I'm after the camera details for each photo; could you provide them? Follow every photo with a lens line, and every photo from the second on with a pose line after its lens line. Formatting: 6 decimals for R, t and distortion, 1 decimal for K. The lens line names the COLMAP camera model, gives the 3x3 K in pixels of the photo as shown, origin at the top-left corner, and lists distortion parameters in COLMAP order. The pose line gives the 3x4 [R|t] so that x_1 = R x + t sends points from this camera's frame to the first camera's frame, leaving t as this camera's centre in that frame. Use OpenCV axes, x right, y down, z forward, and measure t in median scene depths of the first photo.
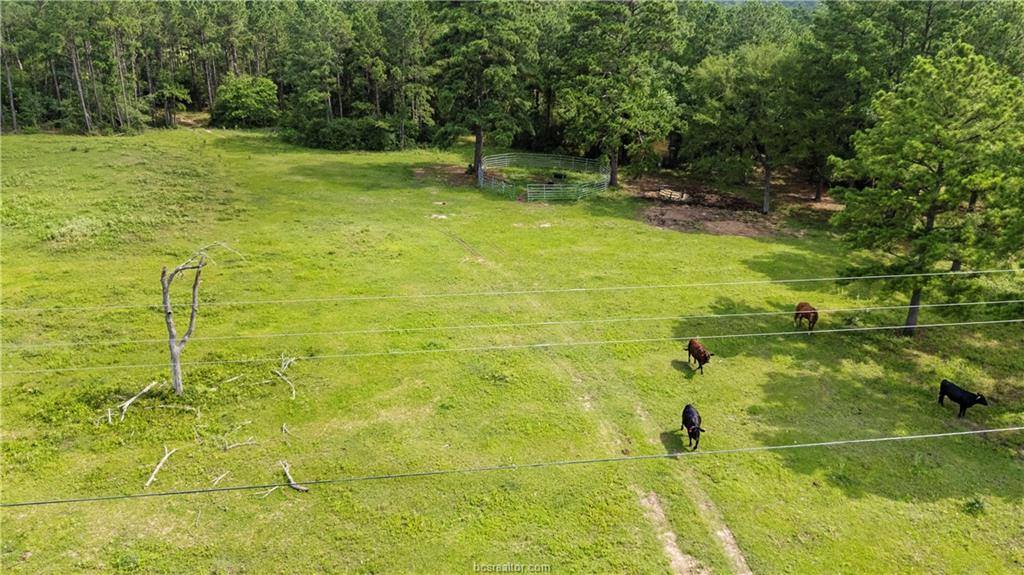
lens RADIAL K [[782.9, 0, 521.9], [0, 782.9, 287.7], [0, 0, 1]] dist [0.004250, 0.001090]
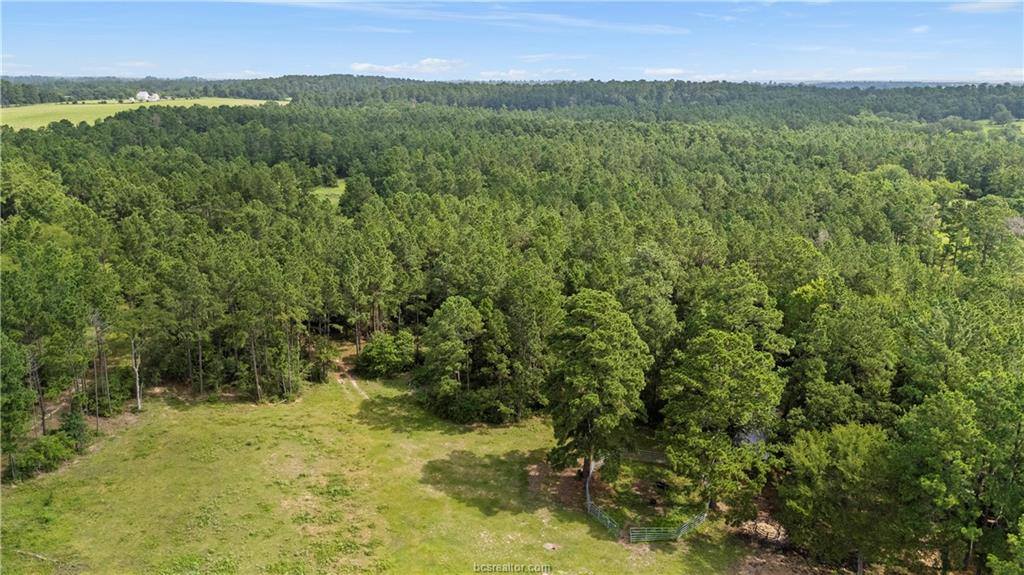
lens RADIAL K [[752.1, 0, 514.6], [0, 752.1, 289.0], [0, 0, 1]] dist [0.065389, -0.057614]
pose [[0.987437, 0.030308, -0.155079, 0.001233], [-0.051532, 0.989542, -0.134724, -0.237446], [0.149374, 0.141023, 0.978673, -0.087197]]
